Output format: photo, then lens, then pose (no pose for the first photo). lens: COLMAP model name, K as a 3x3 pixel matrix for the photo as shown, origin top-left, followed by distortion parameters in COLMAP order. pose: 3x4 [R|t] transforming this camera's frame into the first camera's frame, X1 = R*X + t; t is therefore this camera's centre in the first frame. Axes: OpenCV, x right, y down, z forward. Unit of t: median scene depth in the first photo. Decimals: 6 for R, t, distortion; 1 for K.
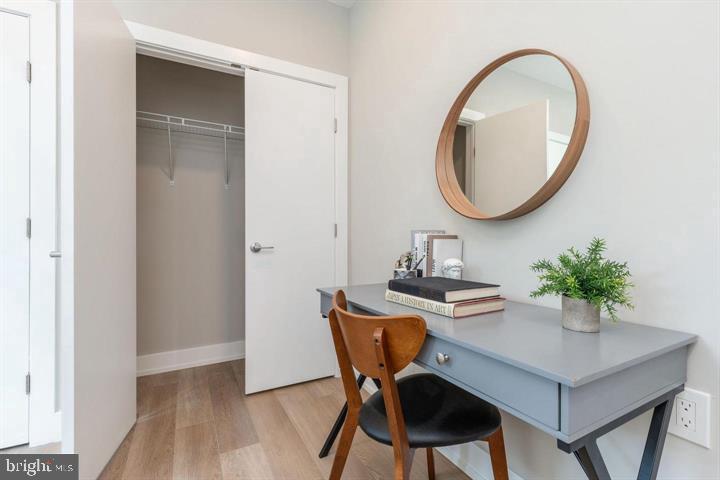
lens RADIAL K [[318.3, 0, 360.0], [0, 318.3, 240.0], [0, 0, 1]] dist [0.000767, 0.000129]
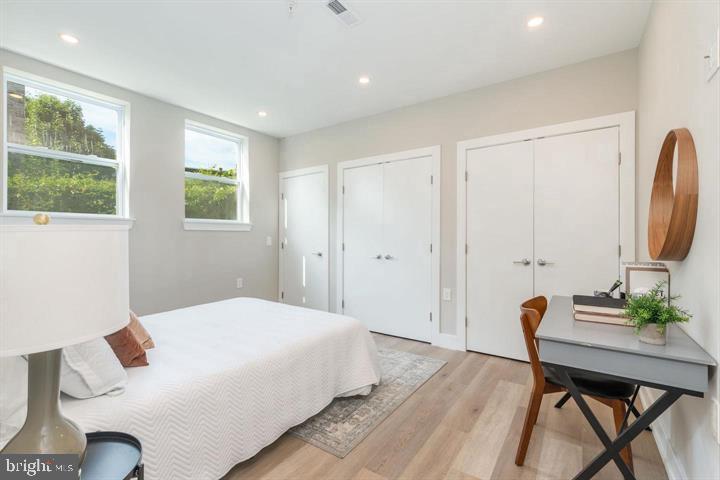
lens RADIAL K [[326.8, 0, 358.2], [0, 326.8, 239.6], [0, 0, 1]] dist [0.000172, -0.000022]
pose [[0.462294, 0.010077, -0.886669, 0.808744], [-0.006090, 0.999948, 0.008190, -0.119177], [0.886706, 0.001614, 0.462331, -0.550355]]
